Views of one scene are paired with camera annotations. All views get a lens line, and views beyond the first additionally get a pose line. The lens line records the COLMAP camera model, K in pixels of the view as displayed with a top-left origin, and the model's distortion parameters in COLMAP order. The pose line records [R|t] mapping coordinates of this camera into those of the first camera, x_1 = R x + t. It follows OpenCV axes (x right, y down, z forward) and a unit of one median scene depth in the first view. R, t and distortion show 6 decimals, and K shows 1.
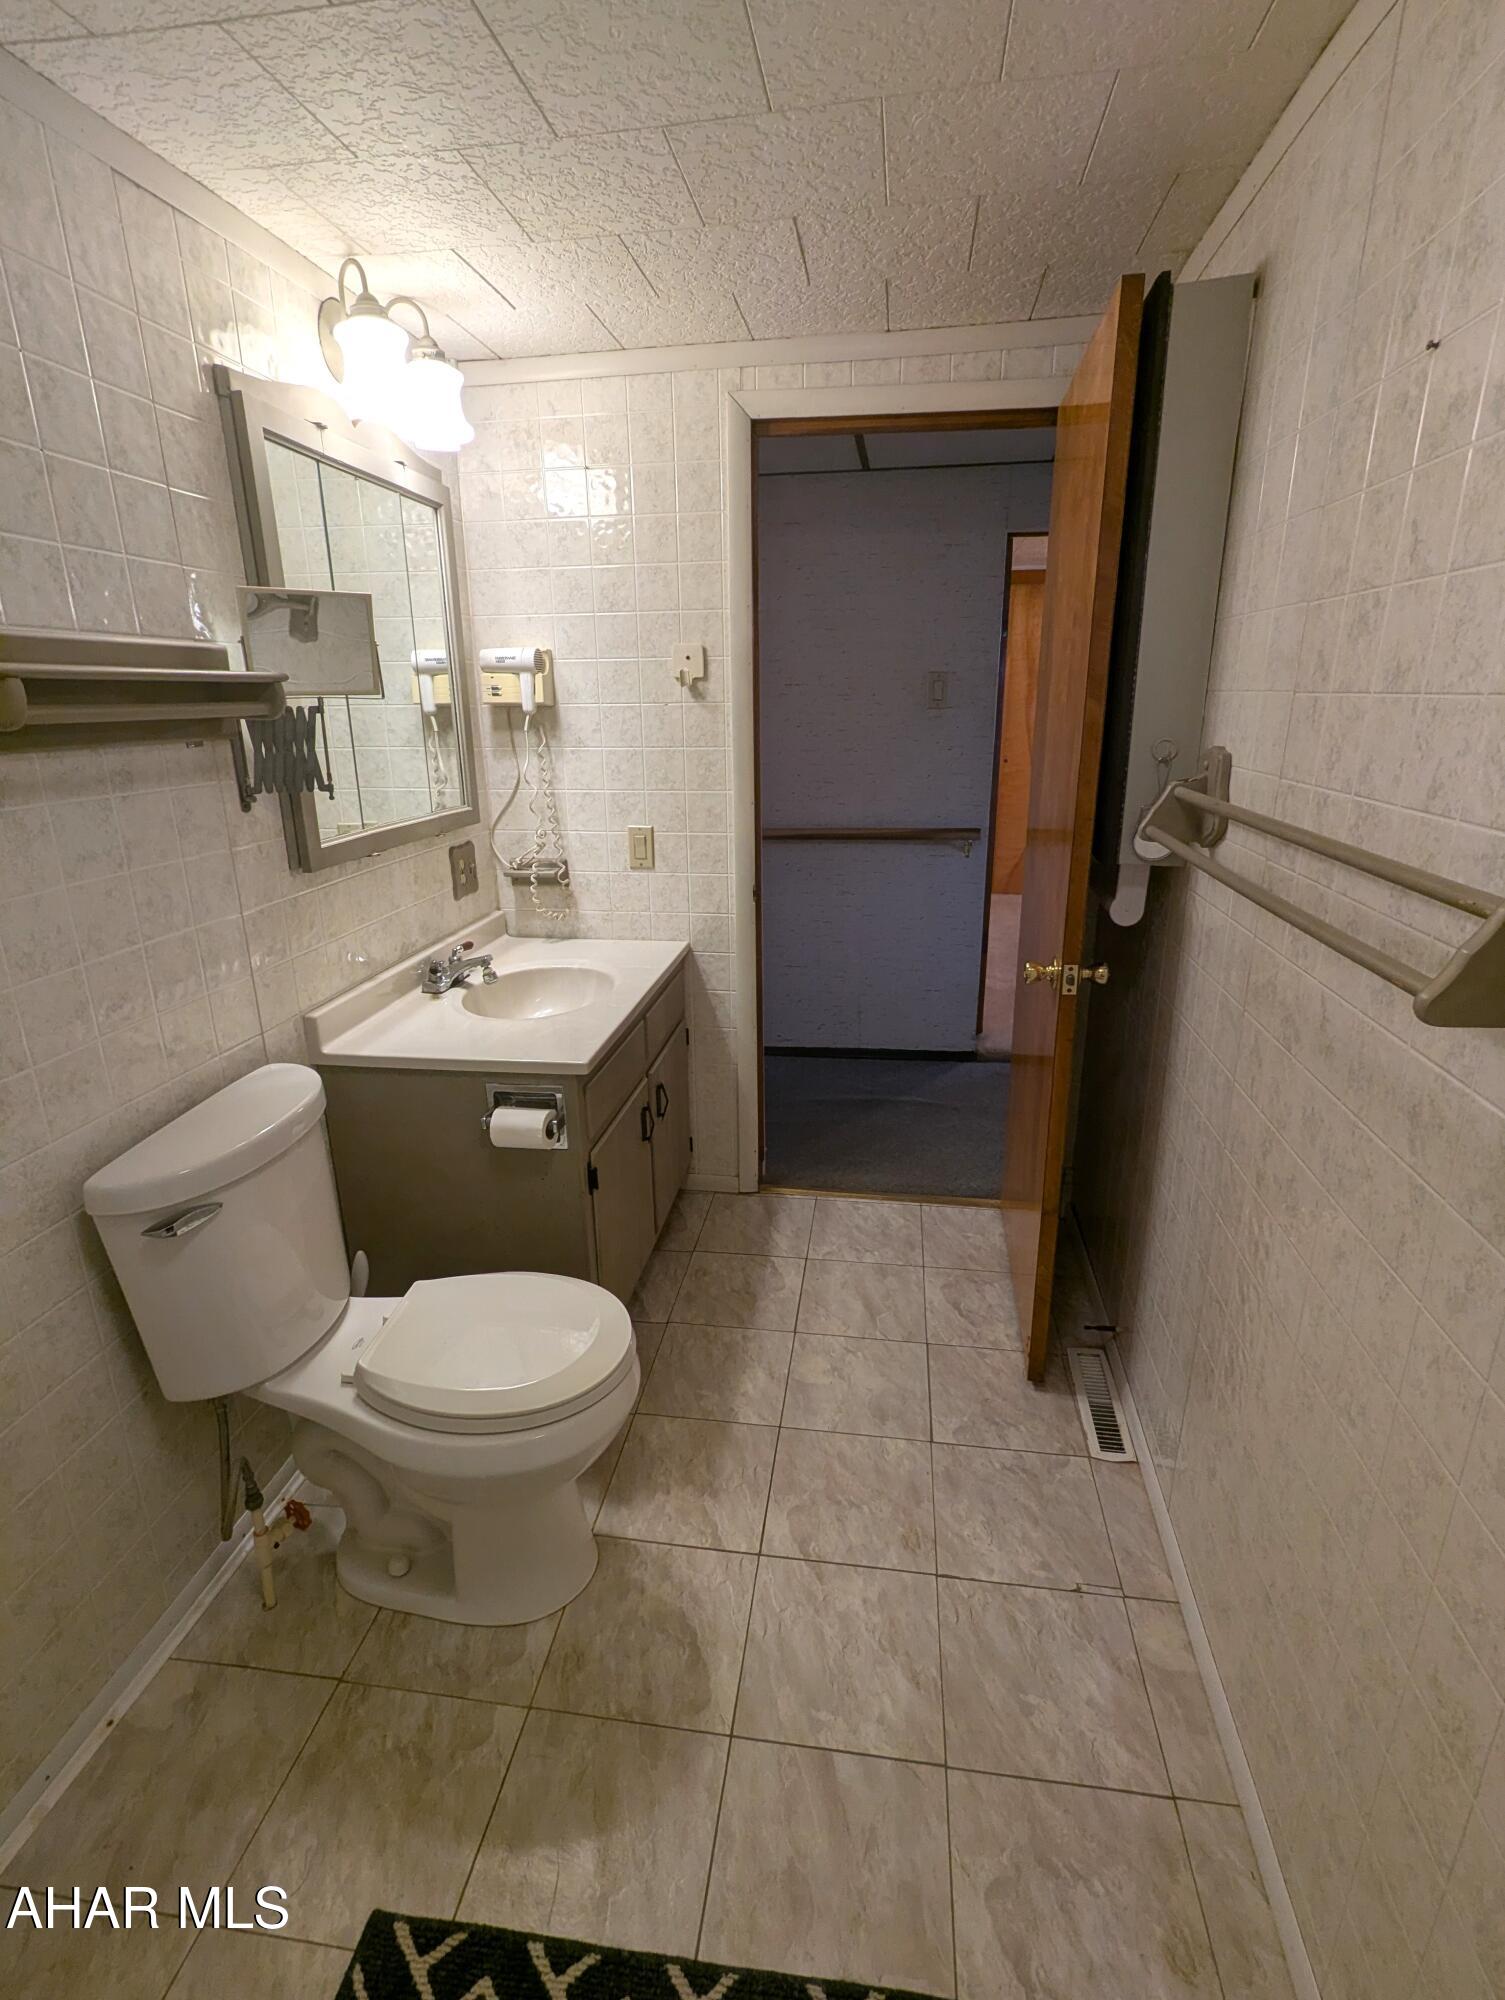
lens RADIAL K [[958.0, 0, 748.2], [0, 958.0, 990.4], [0, 0, 1]] dist [-0.003609, 0.002871]
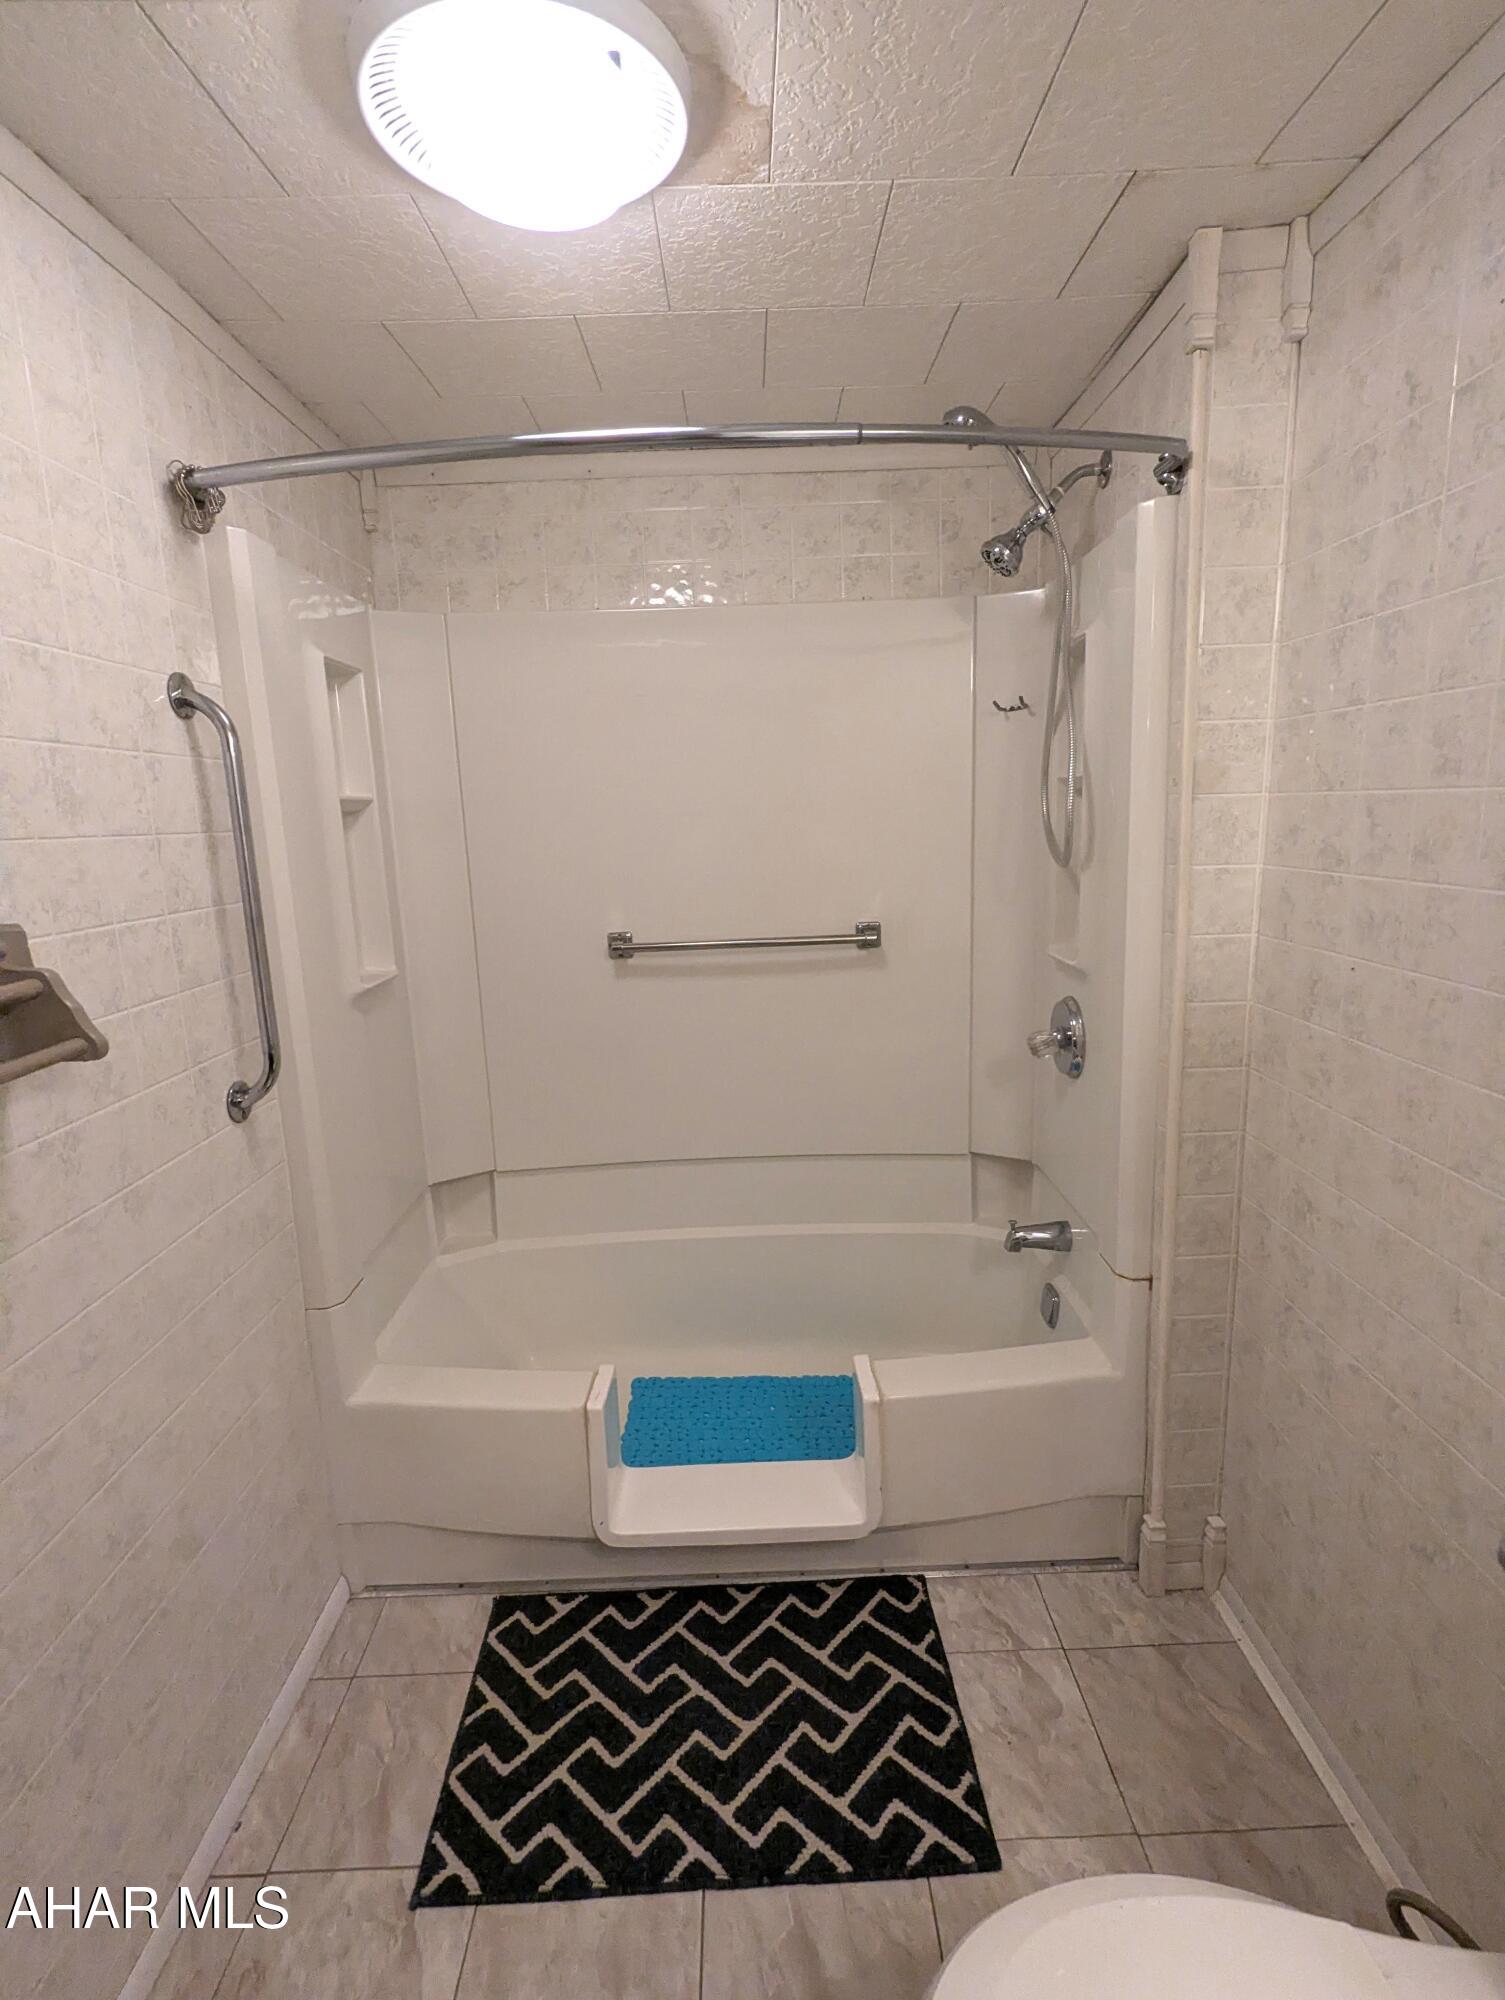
lens RADIAL K [[958.0, 0, 747.4], [0, 958.0, 995.8], [0, 0, 1]] dist [-0.003609, 0.002871]
pose [[-0.985950, 0.079956, -0.146659, -0.017720], [0.001506, 0.882215, 0.470845, -0.333720], [0.167031, 0.464009, -0.869940, 1.096384]]
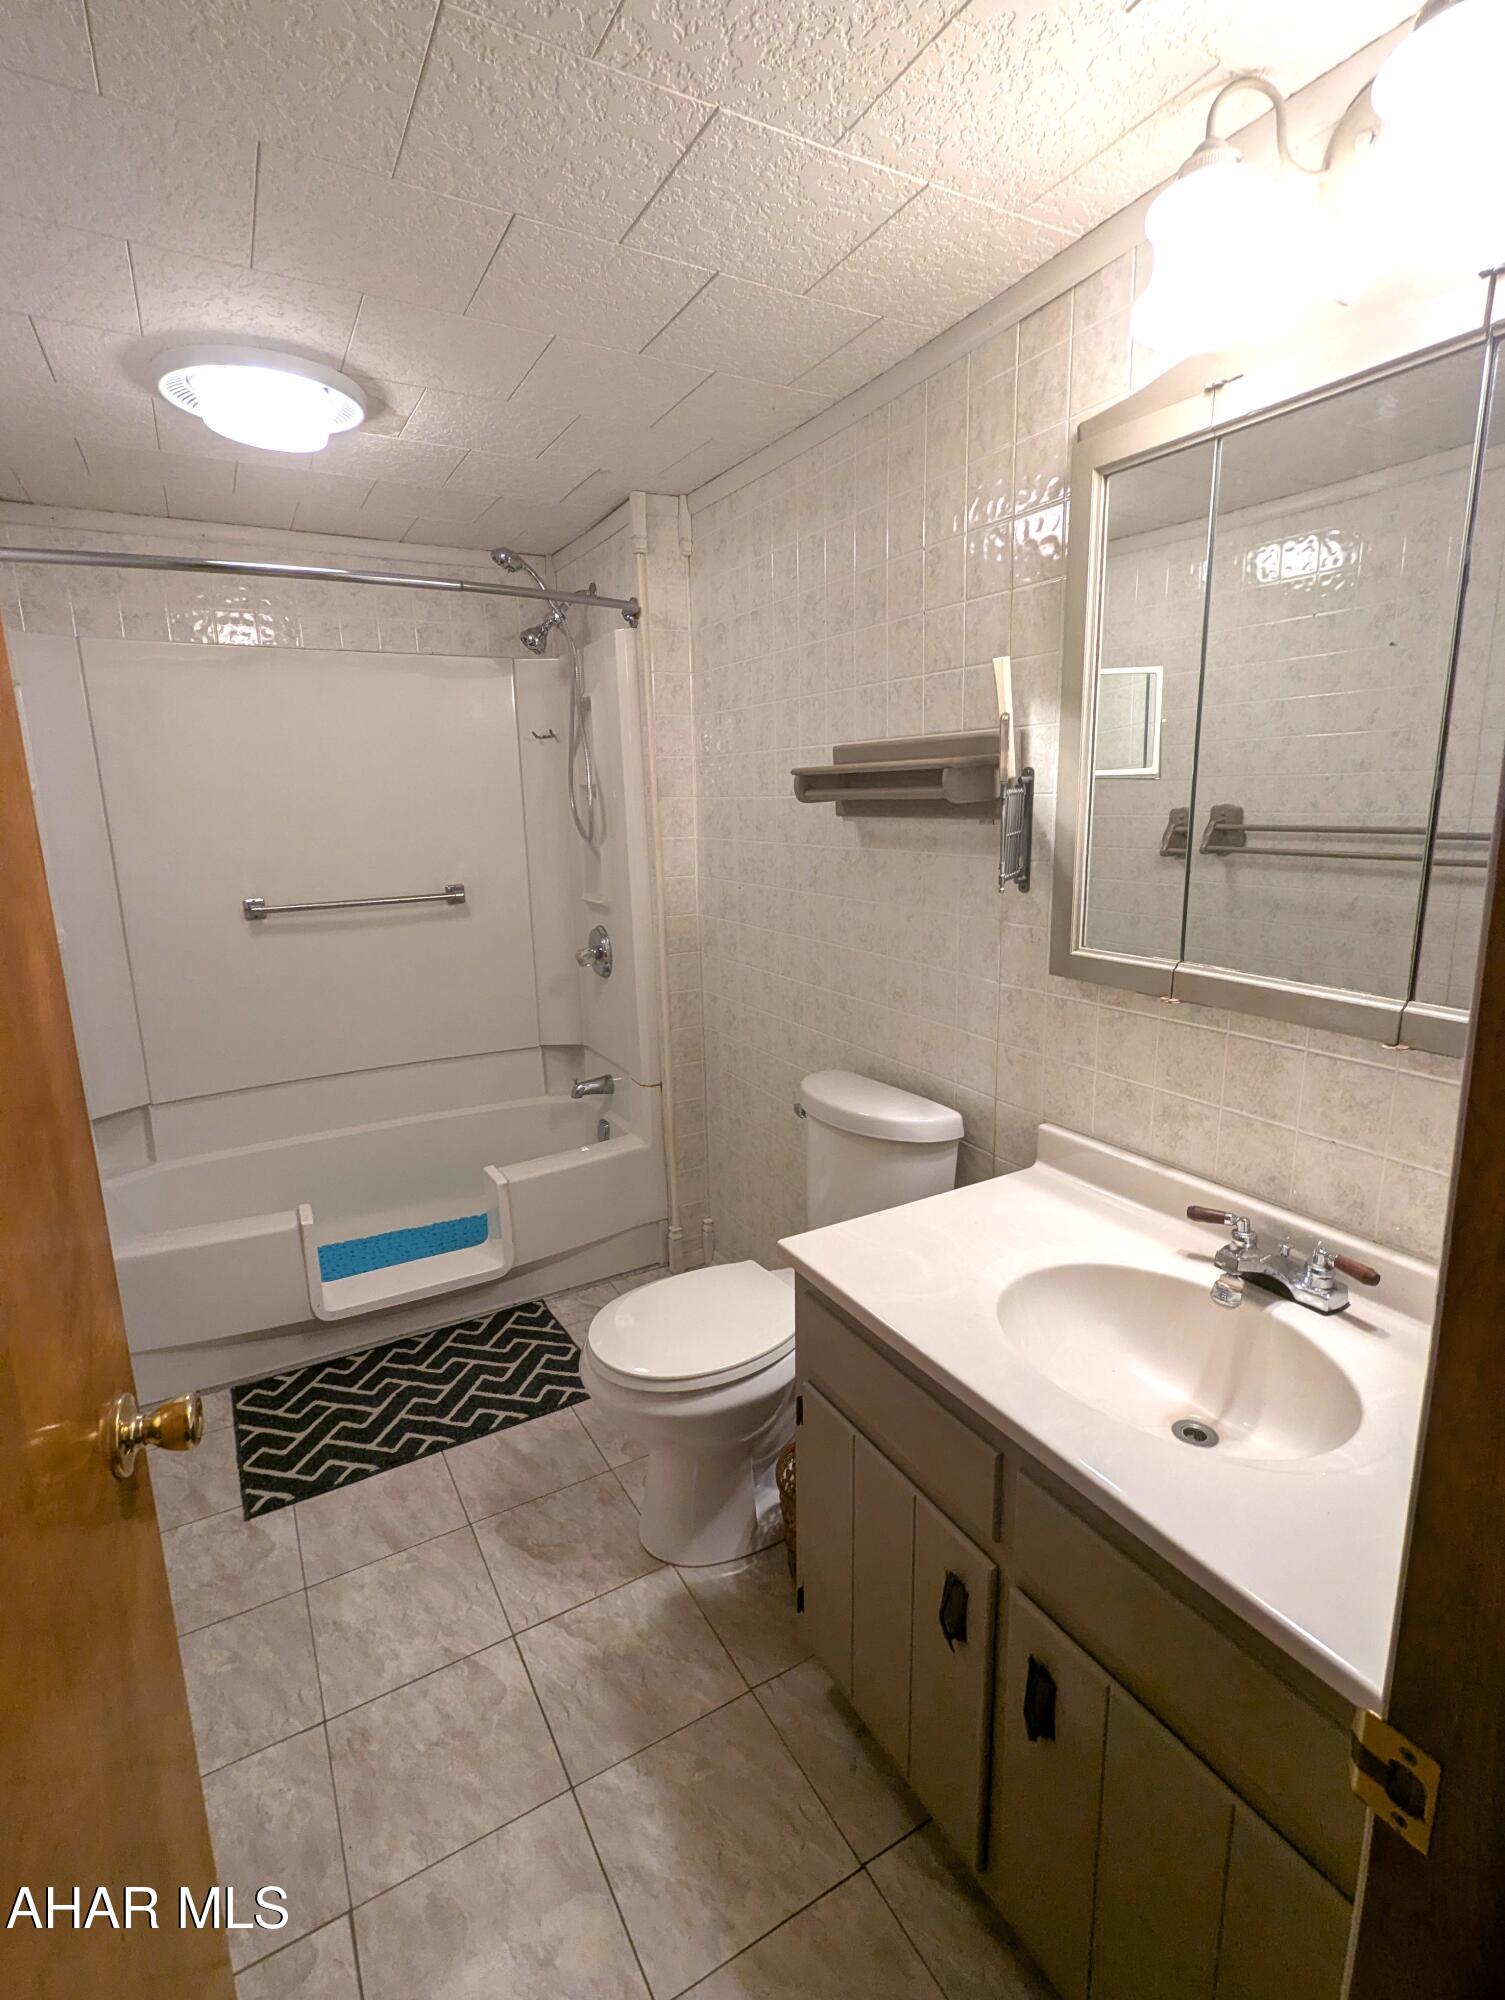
lens RADIAL K [[958.0, 0, 754.0], [0, 958.0, 996.8], [0, 0, 1]] dist [-0.003609, 0.002871]
pose [[-0.783956, 0.159650, -0.599938, 0.330169], [-0.151633, 0.887859, 0.434412, -0.509918], [0.602014, 0.431530, -0.671834, 1.643544]]
